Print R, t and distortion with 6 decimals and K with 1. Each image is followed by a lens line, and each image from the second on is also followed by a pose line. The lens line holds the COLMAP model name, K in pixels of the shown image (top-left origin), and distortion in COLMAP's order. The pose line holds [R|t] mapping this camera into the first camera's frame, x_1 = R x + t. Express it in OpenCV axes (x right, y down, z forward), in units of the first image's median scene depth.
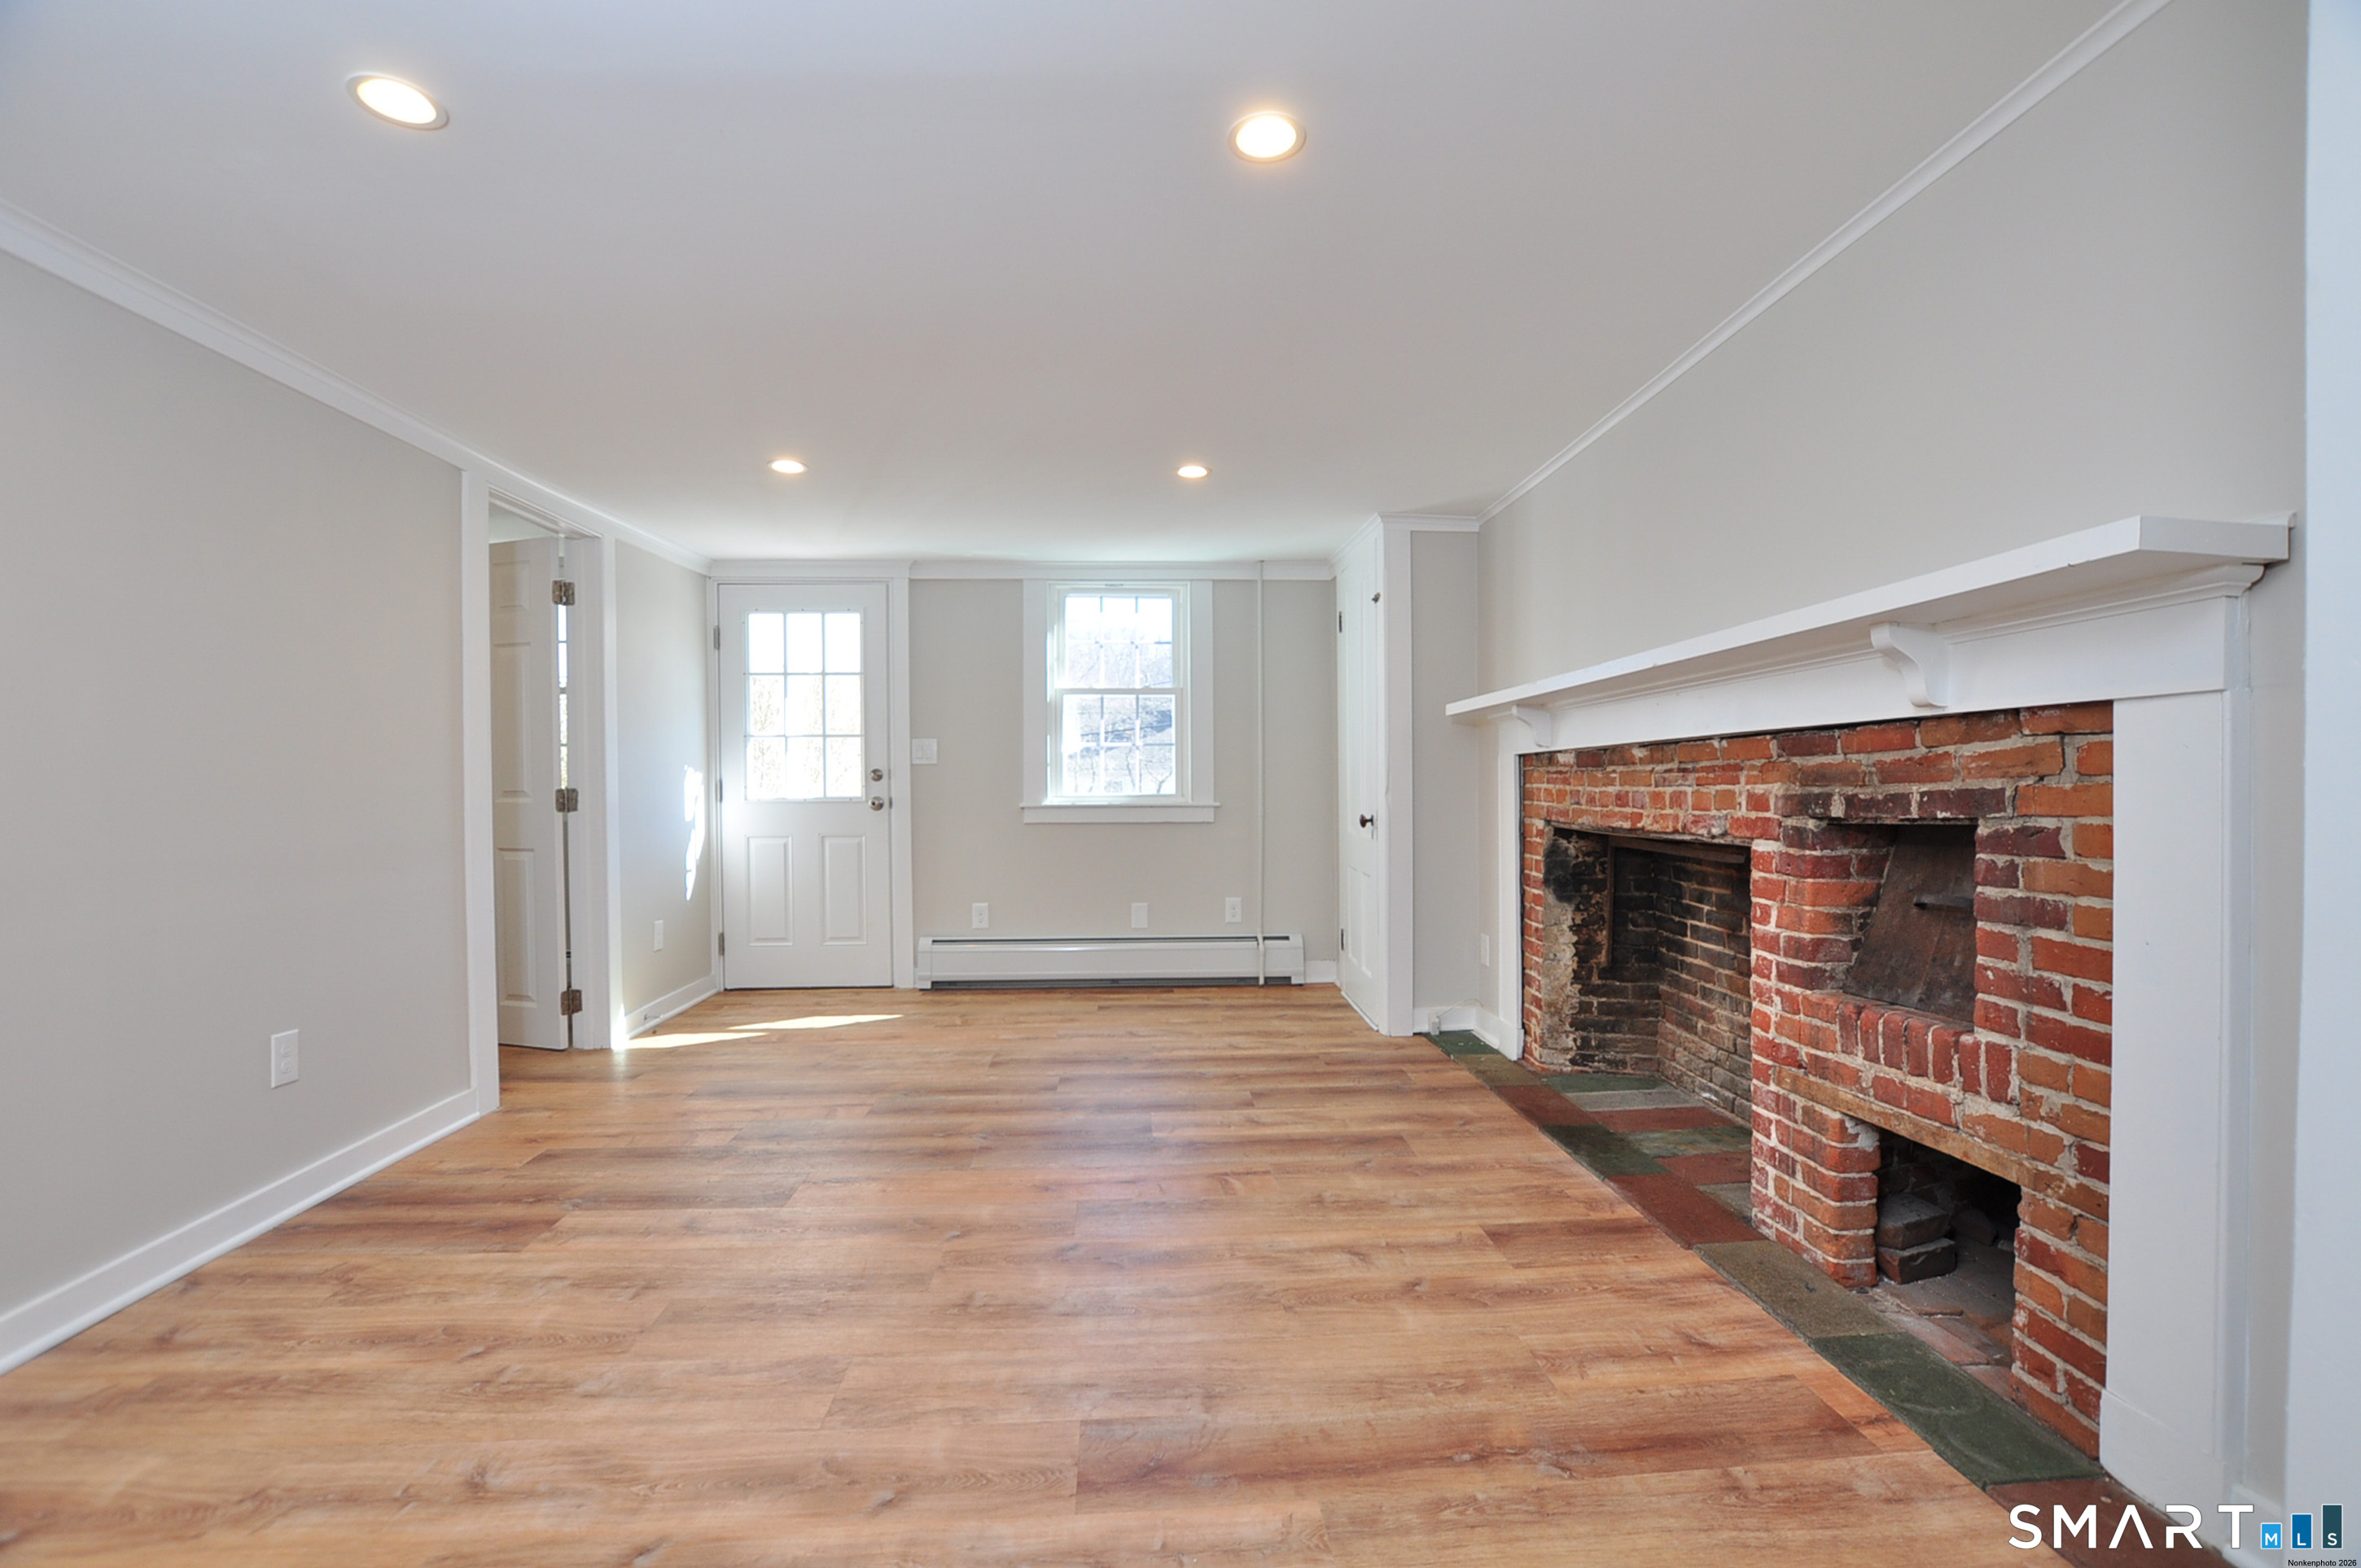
lens RADIAL K [[1032.8, 0, 1188.5], [0, 1032.8, 792.2], [0, 0, 1]] dist [-0.032507, 0.001366]
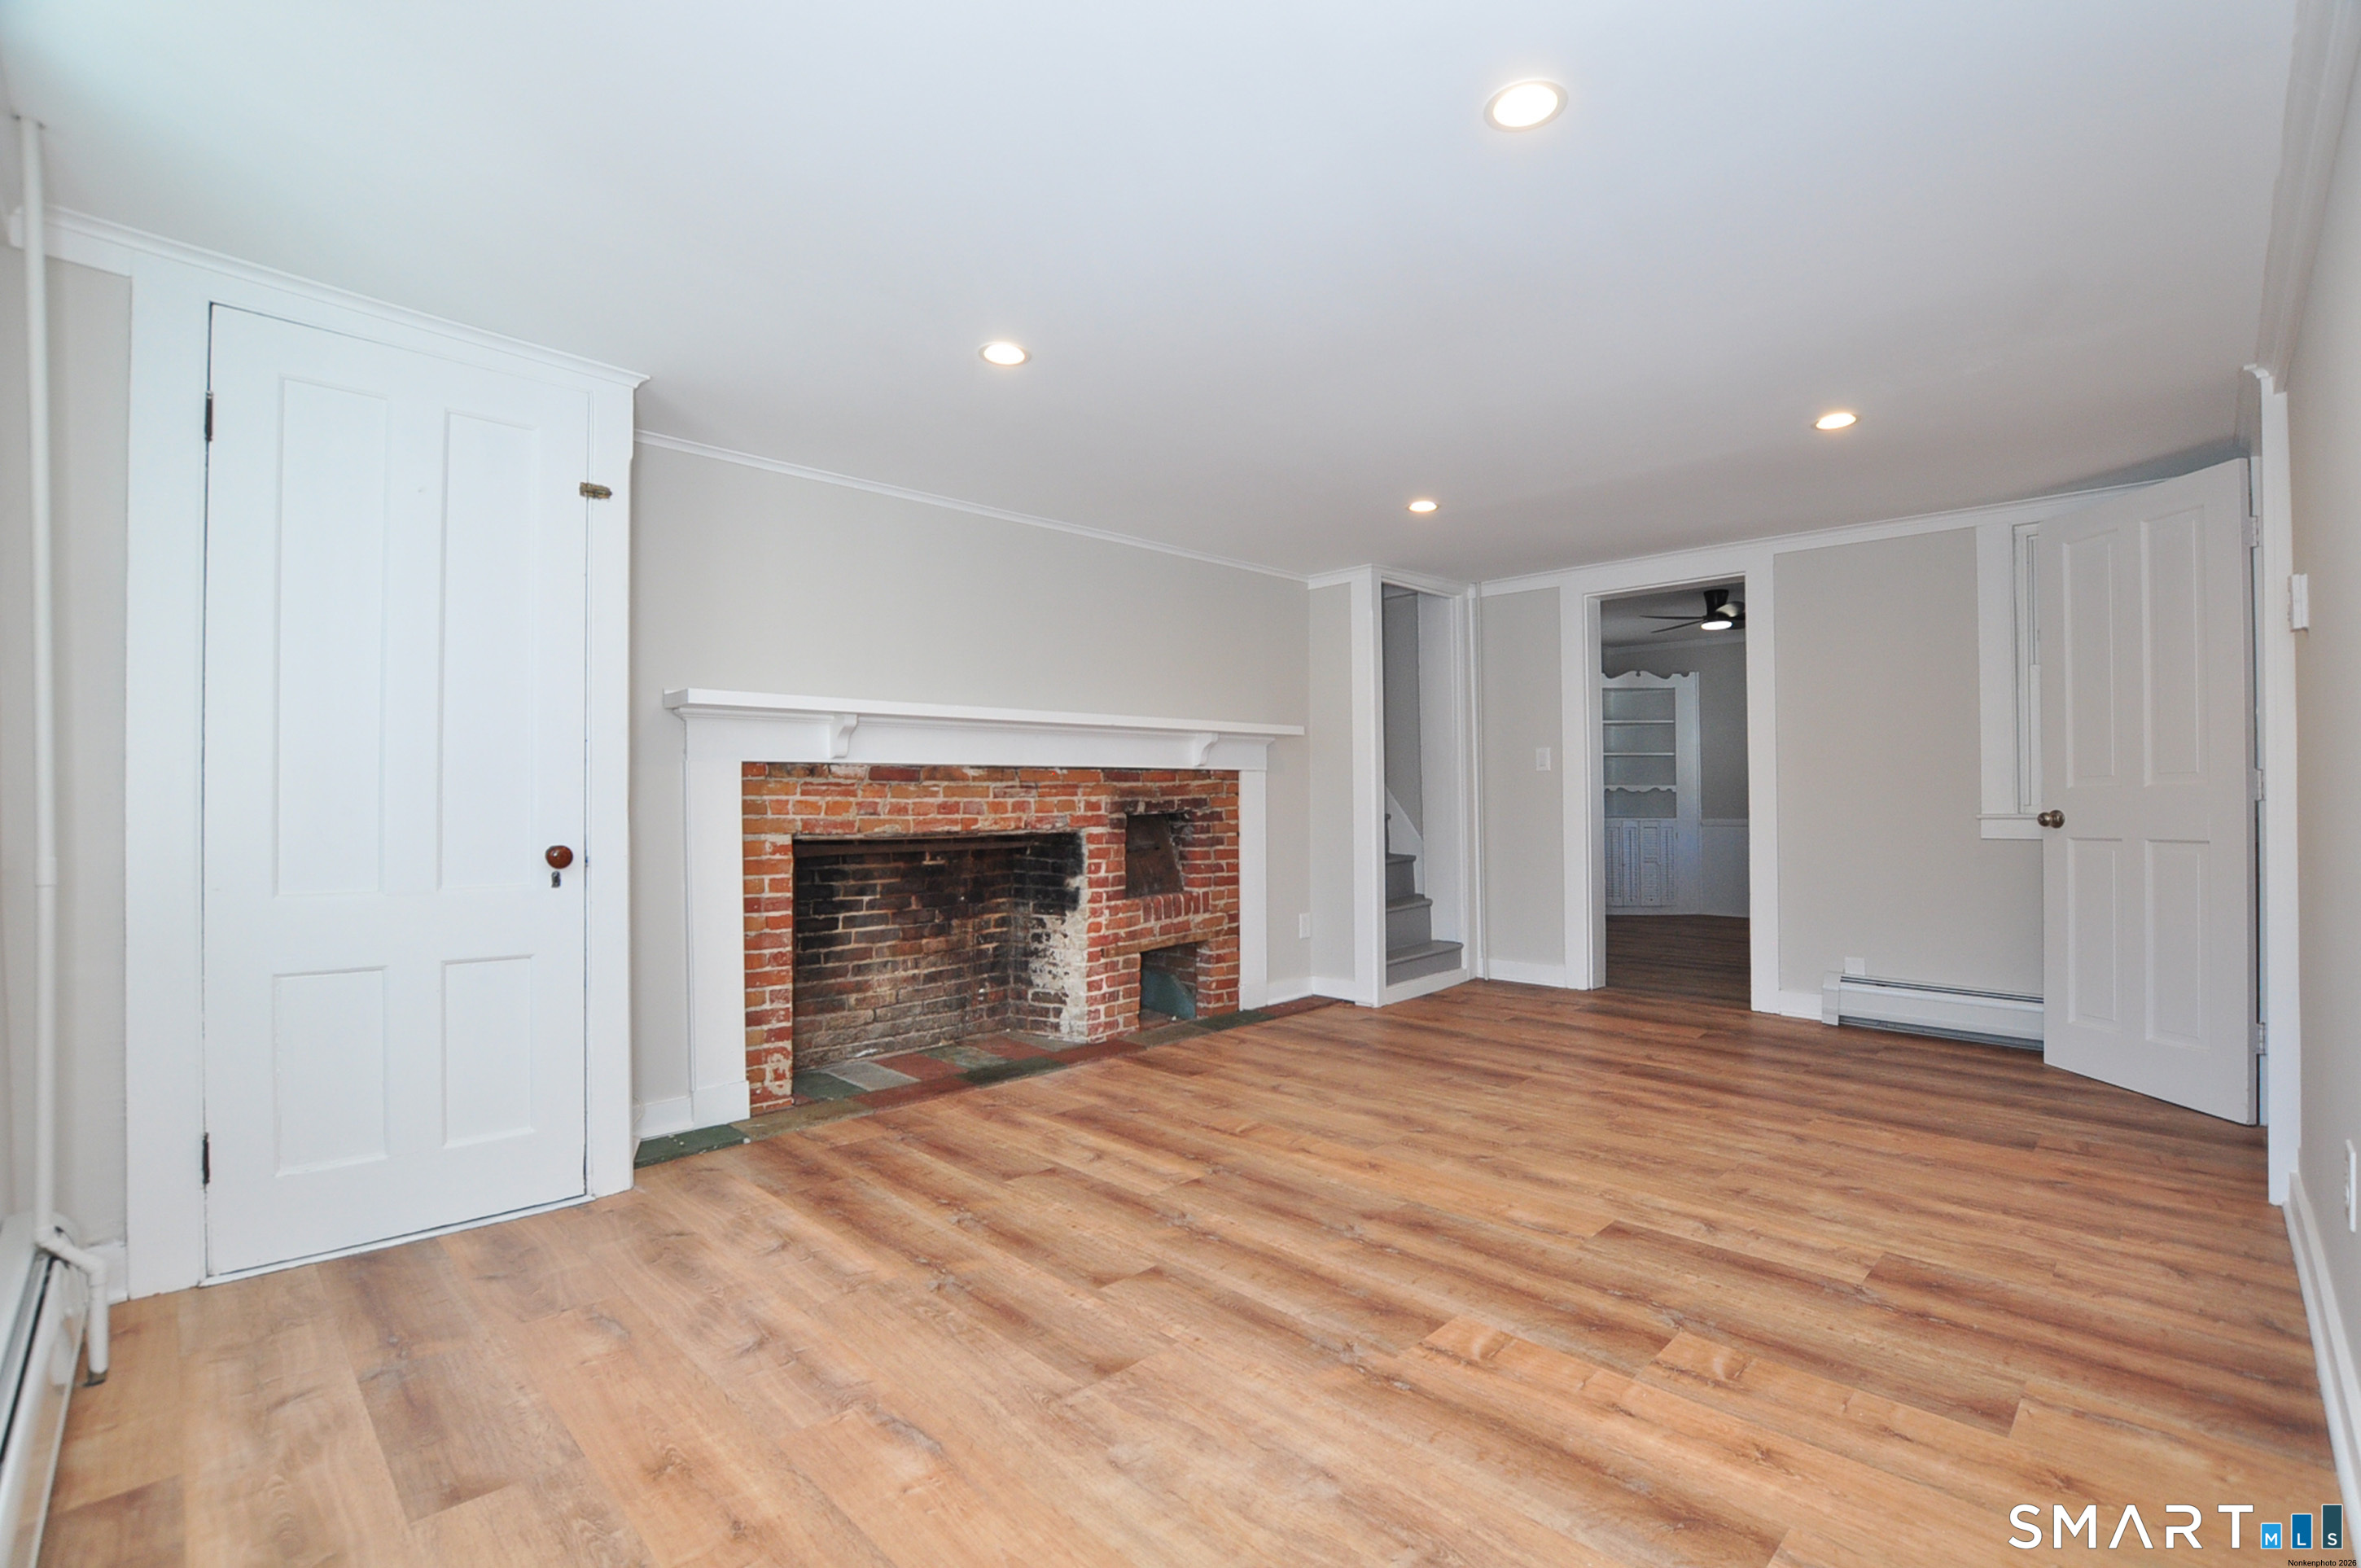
lens RADIAL K [[1052.5, 0, 1180.5], [0, 1052.5, 784.0], [0, 0, 1]] dist [-0.032246, 0.001018]
pose [[-0.655352, 0.022156, 0.754998, -0.904833], [0.014812, 0.999754, -0.016482, 0.003335], [-0.755178, 0.000382, -0.655520, 2.011971]]
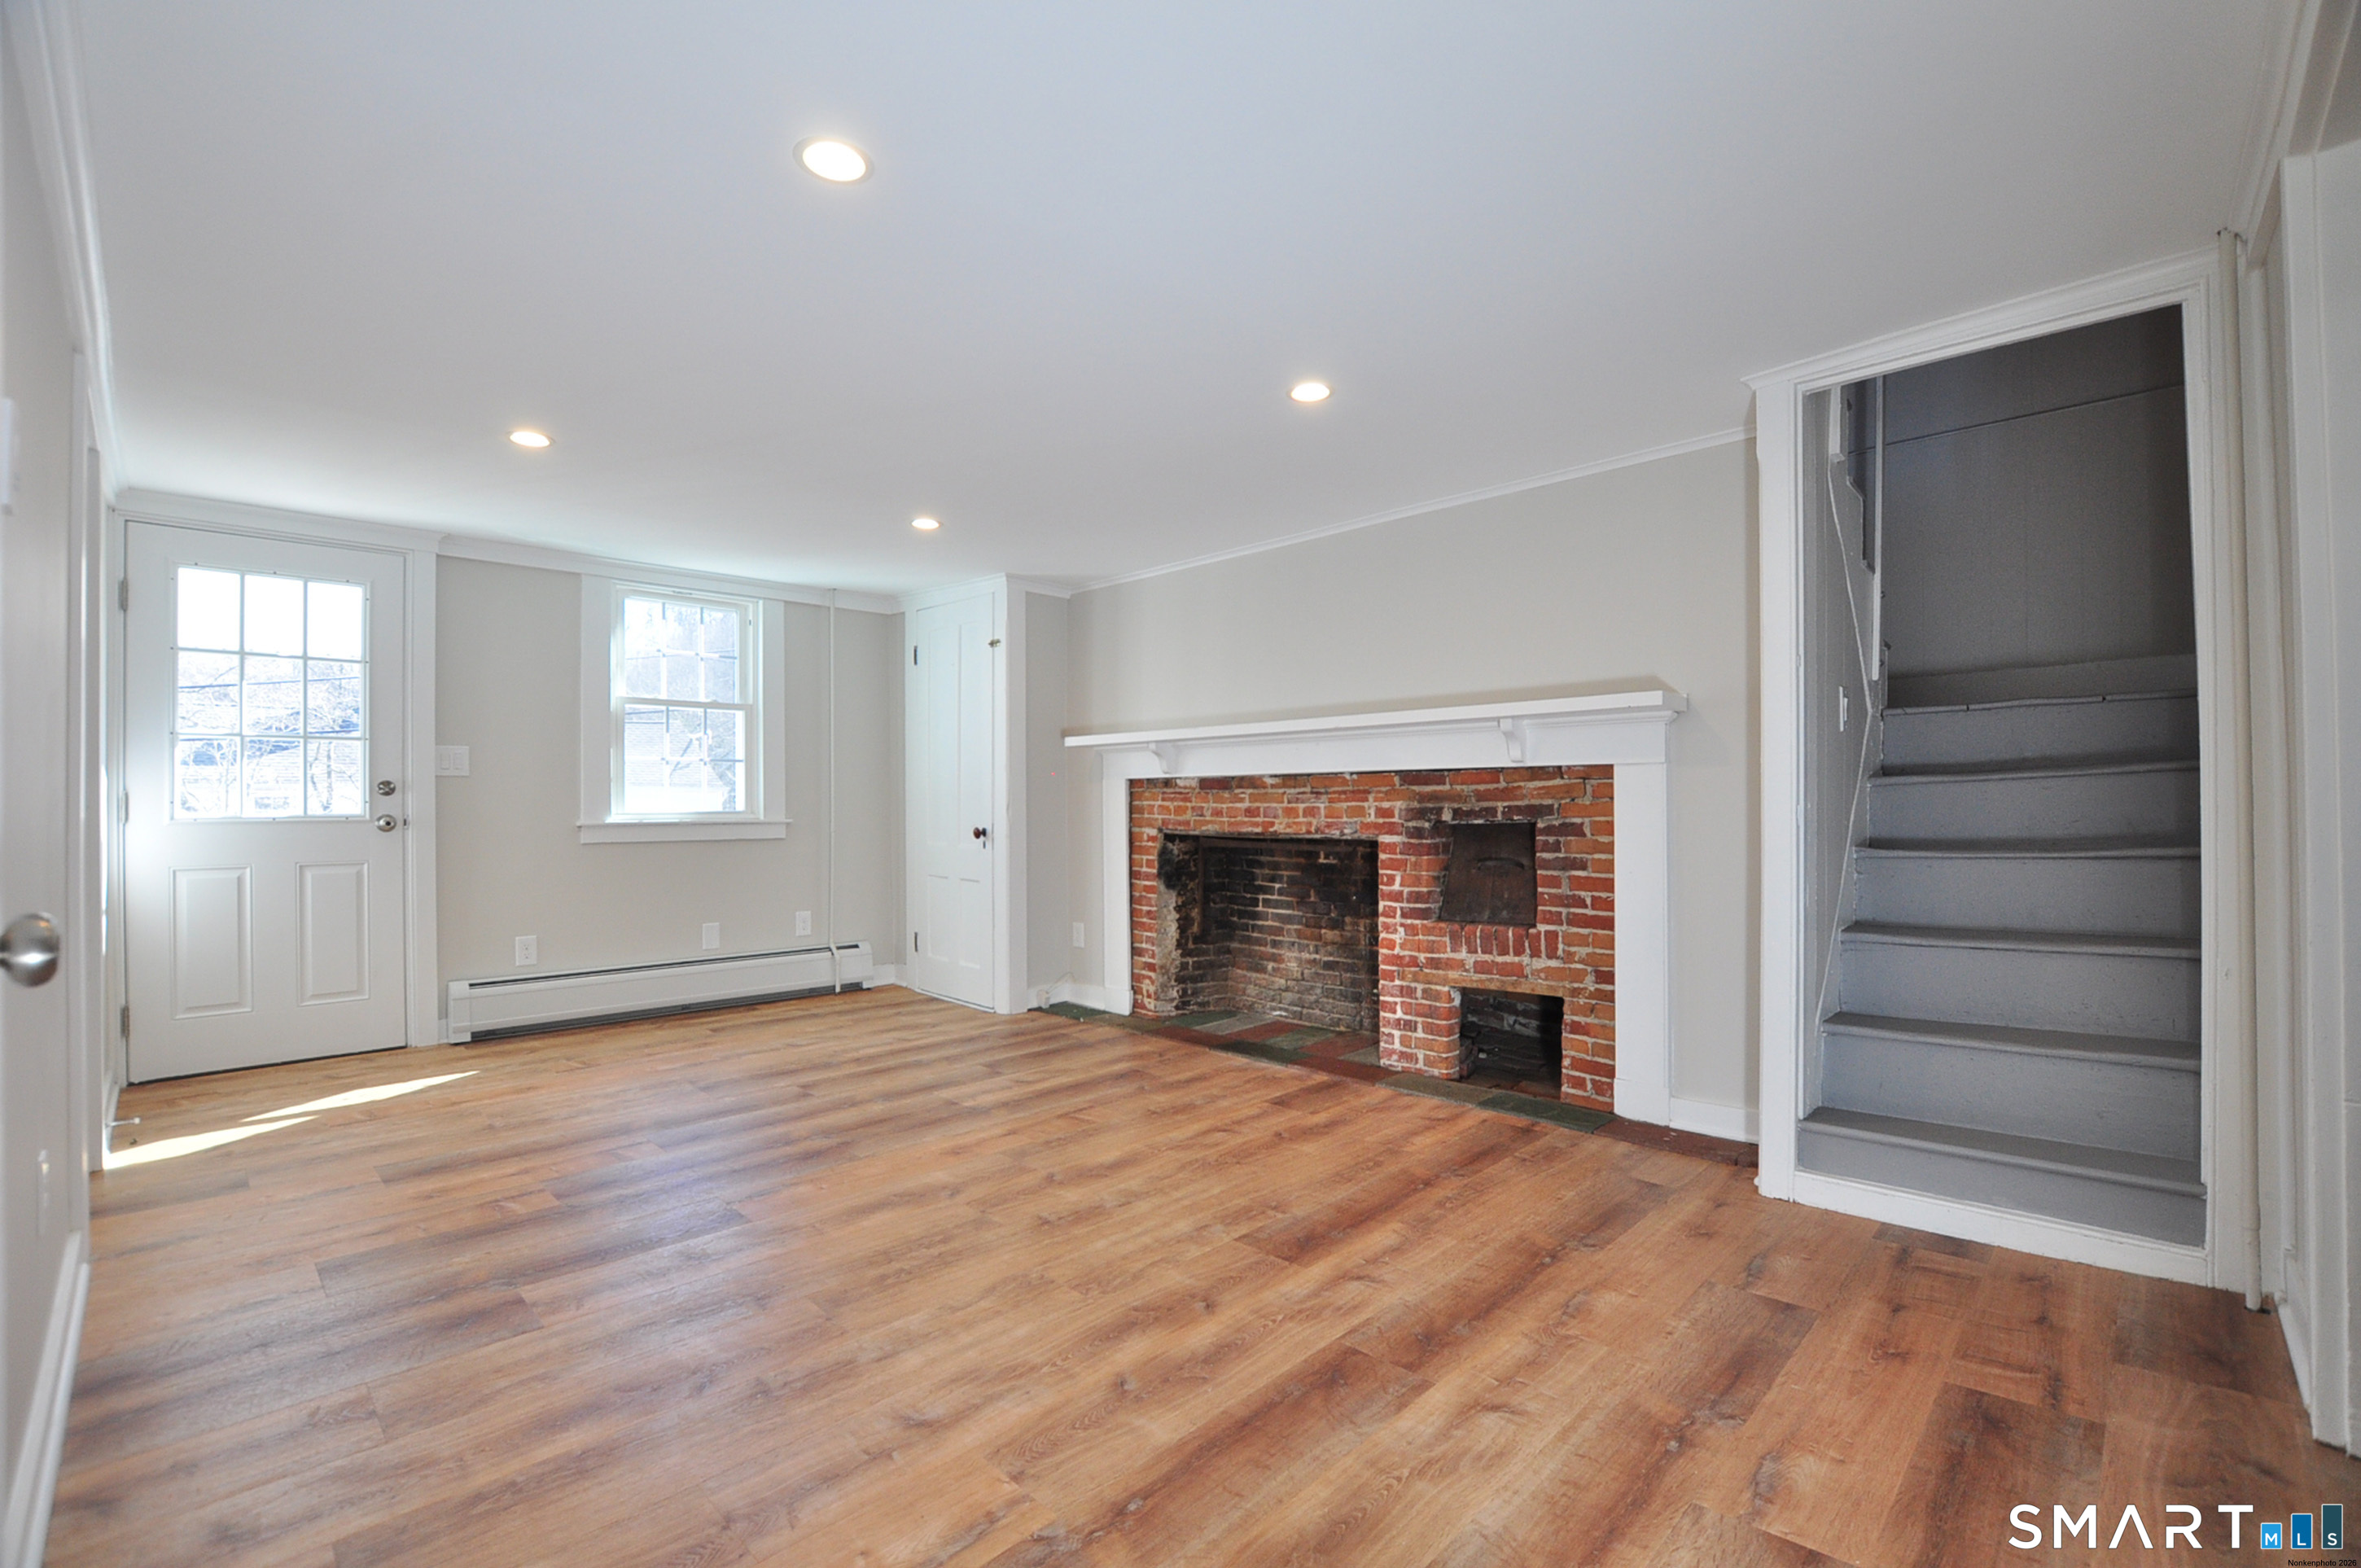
lens RADIAL K [[1032.8, 0, 1188.5], [0, 1032.8, 792.2], [0, 0, 1]] dist [-0.032507, 0.001366]
pose [[0.743341, 0.009753, 0.668842, -0.772030], [0.002597, 0.999844, -0.017466, 0.004616], [-0.668908, 0.014721, 0.743199, -0.034230]]
